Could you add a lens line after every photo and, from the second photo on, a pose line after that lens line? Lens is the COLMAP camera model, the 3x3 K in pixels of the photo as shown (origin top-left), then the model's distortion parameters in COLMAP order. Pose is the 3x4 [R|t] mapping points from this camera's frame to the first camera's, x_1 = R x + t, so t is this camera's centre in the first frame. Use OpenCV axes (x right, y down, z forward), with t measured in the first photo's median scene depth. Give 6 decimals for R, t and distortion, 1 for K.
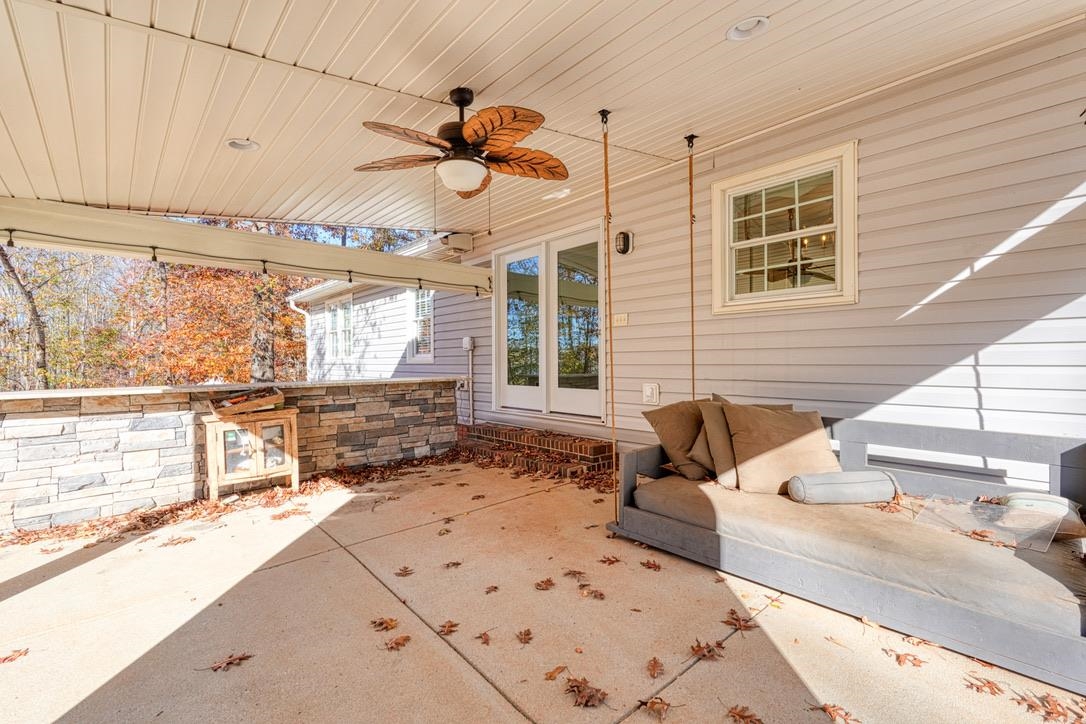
lens RADIAL K [[478.1, 0, 543.0], [0, 478.1, 362.0], [0, 0, 1]] dist [0.001306, -0.000084]
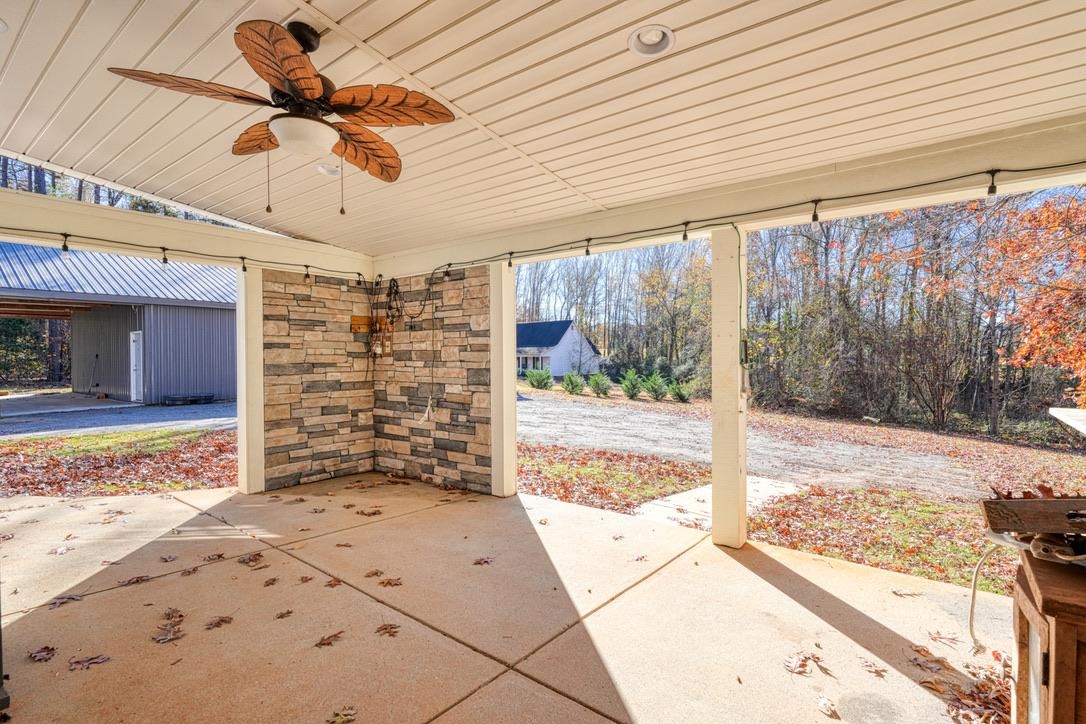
lens RADIAL K [[550.6, 0, 543.0], [0, 550.6, 362.0], [0, 0, 1]] dist [-0.002590, -0.000418]
pose [[-0.986238, 0.015849, -0.164570, -0.411000], [0.012542, 0.999698, 0.021118, -0.029055], [0.164856, 0.018763, -0.986139, 2.017665]]
